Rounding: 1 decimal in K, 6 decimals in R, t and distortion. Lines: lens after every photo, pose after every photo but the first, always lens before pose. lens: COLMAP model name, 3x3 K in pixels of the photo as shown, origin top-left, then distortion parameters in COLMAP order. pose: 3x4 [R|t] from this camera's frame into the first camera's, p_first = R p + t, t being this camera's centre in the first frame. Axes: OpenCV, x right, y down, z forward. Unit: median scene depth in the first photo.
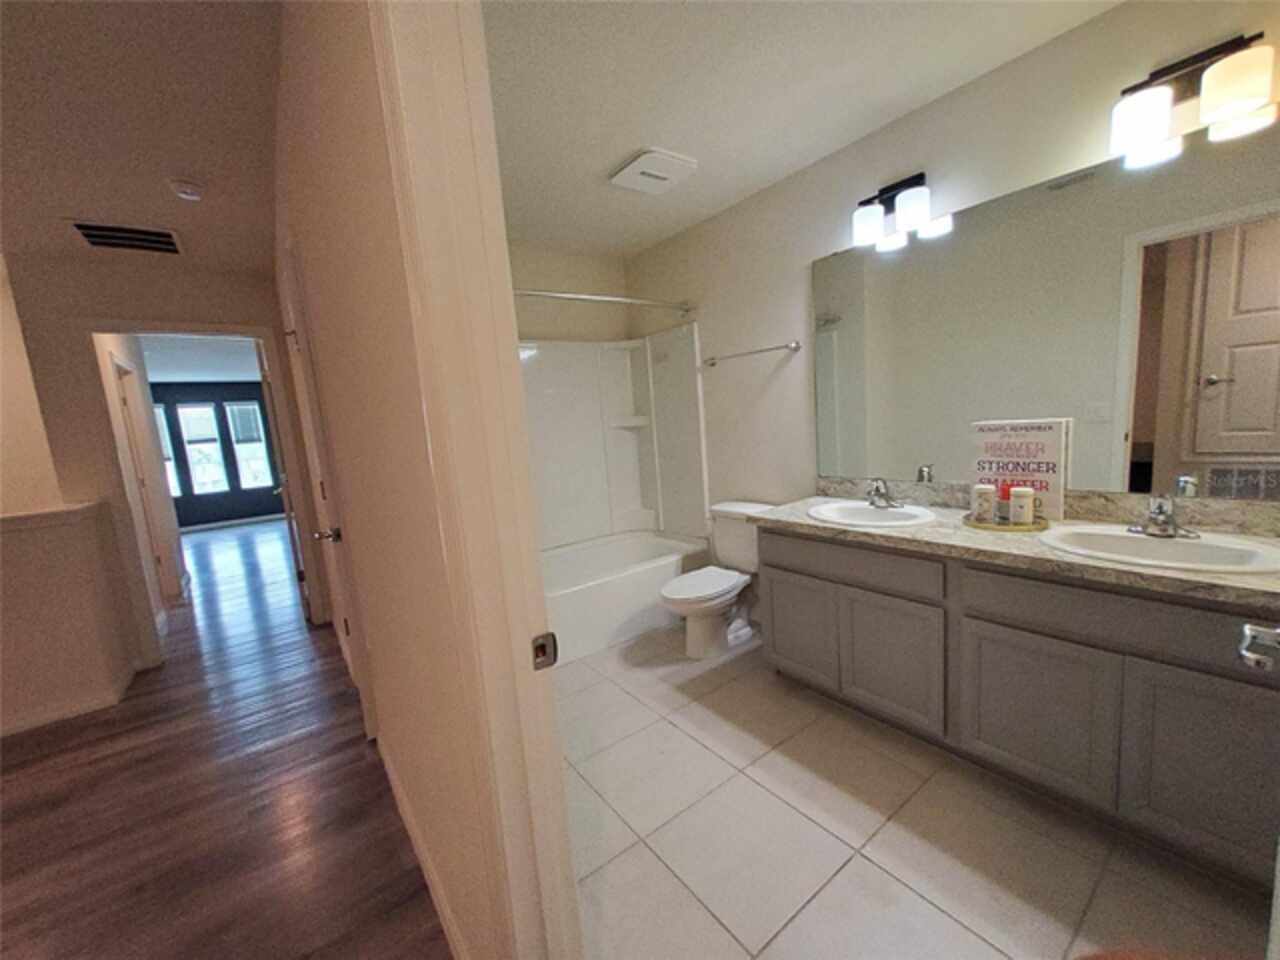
lens RADIAL K [[505.4, 0, 640.6], [0, 505.4, 483.1], [0, 0, 1]] dist [0.022197, 0.000260]
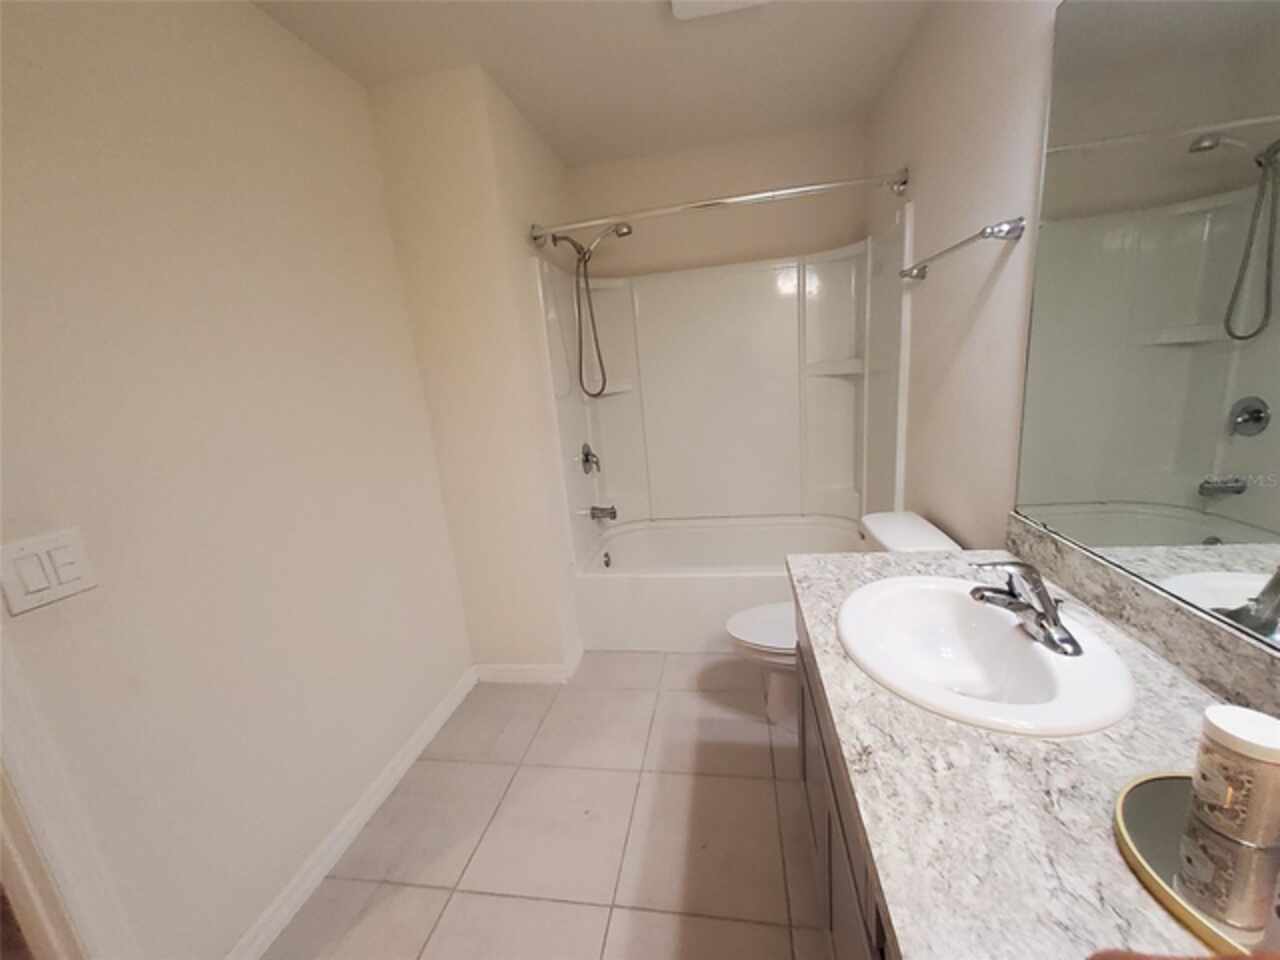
lens RADIAL K [[505.4, 0, 638.9], [0, 505.4, 482.7], [0, 0, 1]] dist [0.022197, 0.000260]
pose [[0.693708, 0.175818, -0.698468, 0.479474], [-0.063819, 0.980939, 0.183537, -0.117087], [0.717423, -0.082745, 0.691706, 0.445438]]
